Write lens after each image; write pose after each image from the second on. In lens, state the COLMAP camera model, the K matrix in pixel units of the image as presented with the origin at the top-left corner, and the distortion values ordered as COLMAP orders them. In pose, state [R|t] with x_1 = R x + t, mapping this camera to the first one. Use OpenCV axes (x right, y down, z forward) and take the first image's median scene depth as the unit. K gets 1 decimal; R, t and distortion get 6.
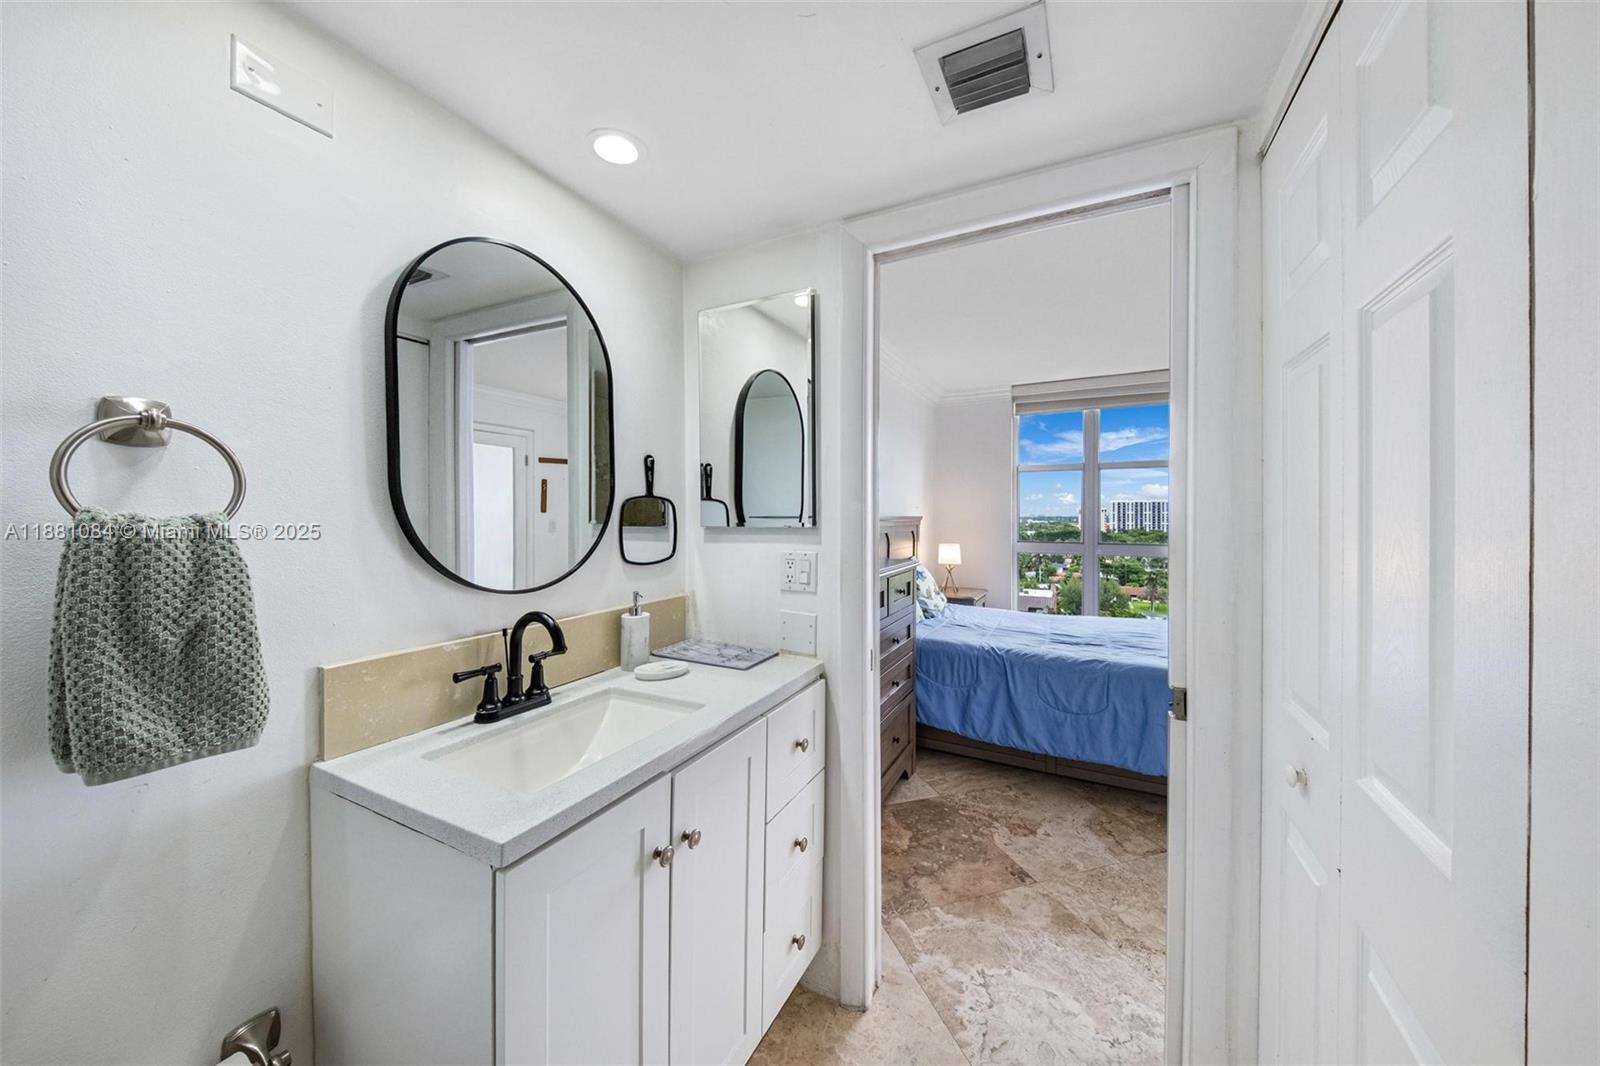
lens RADIAL K [[551.5, 0, 804.3], [0, 551.5, 509.6], [0, 0, 1]] dist [0.002277, -0.005124]
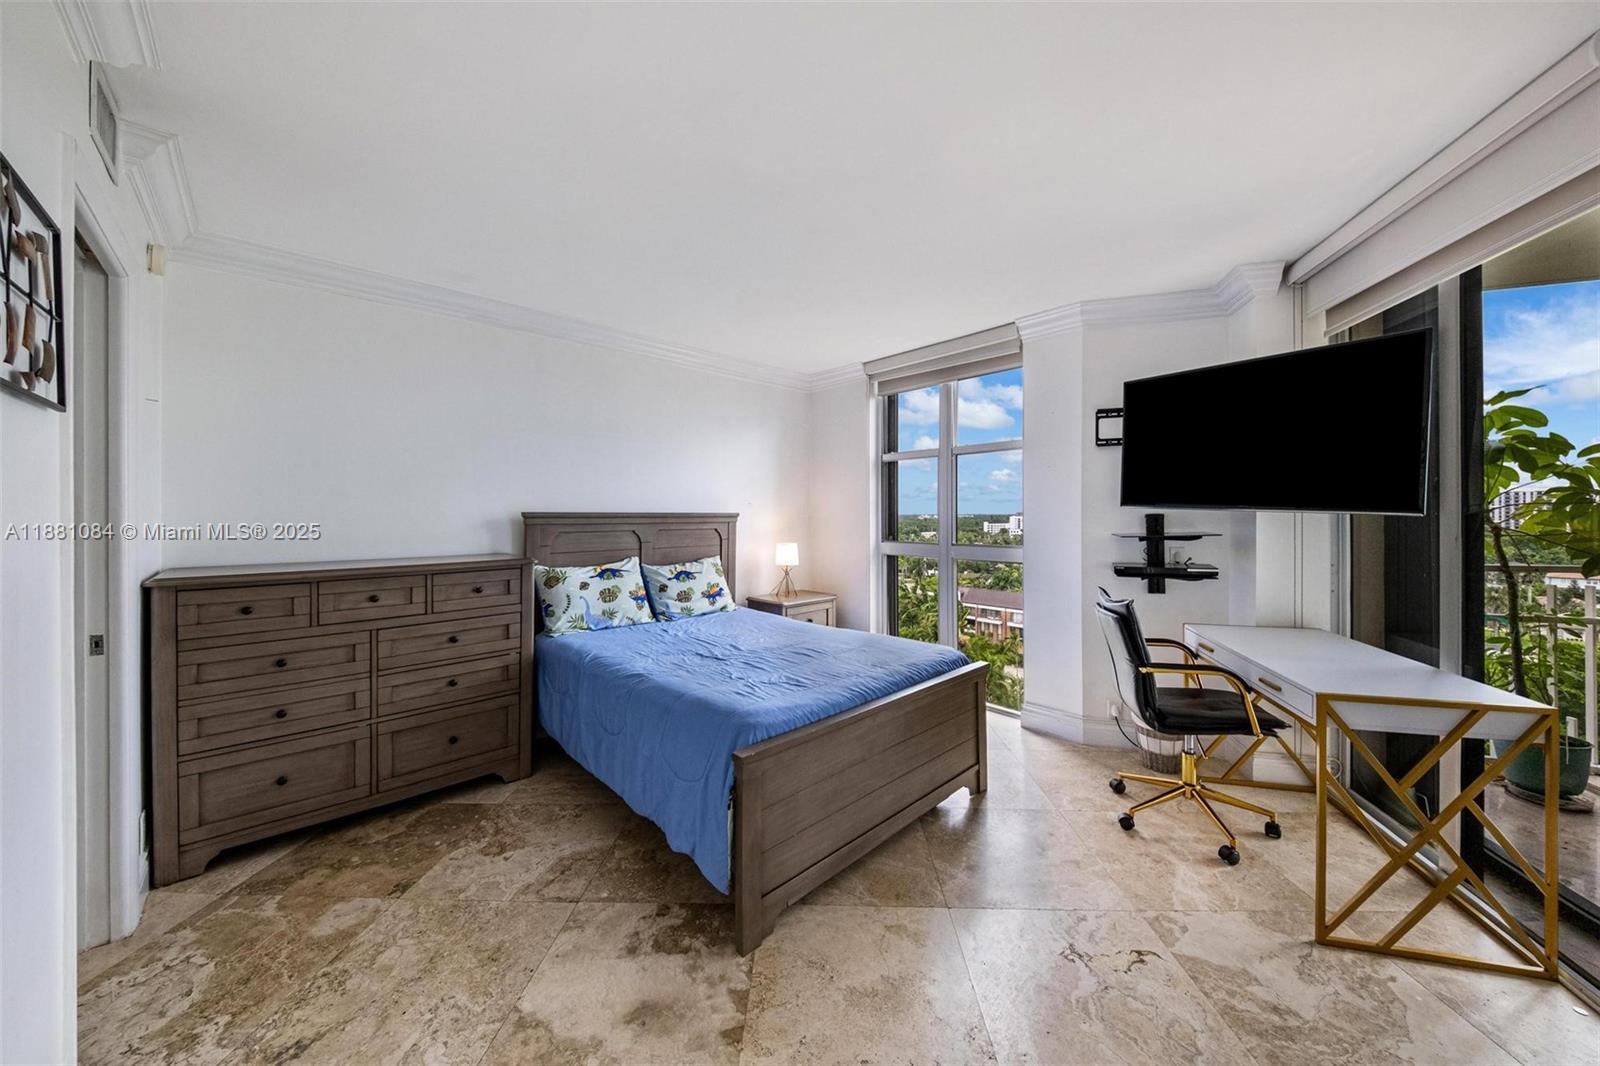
lens RADIAL K [[551.5, 0, 814.4], [0, 551.5, 516.6], [0, 0, 1]] dist [0.002277, -0.005124]
pose [[0.944119, -0.010070, -0.329451, 1.540128], [0.013117, 0.999889, 0.007028, 0.028582], [0.329344, -0.010957, 0.944147, 0.389211]]
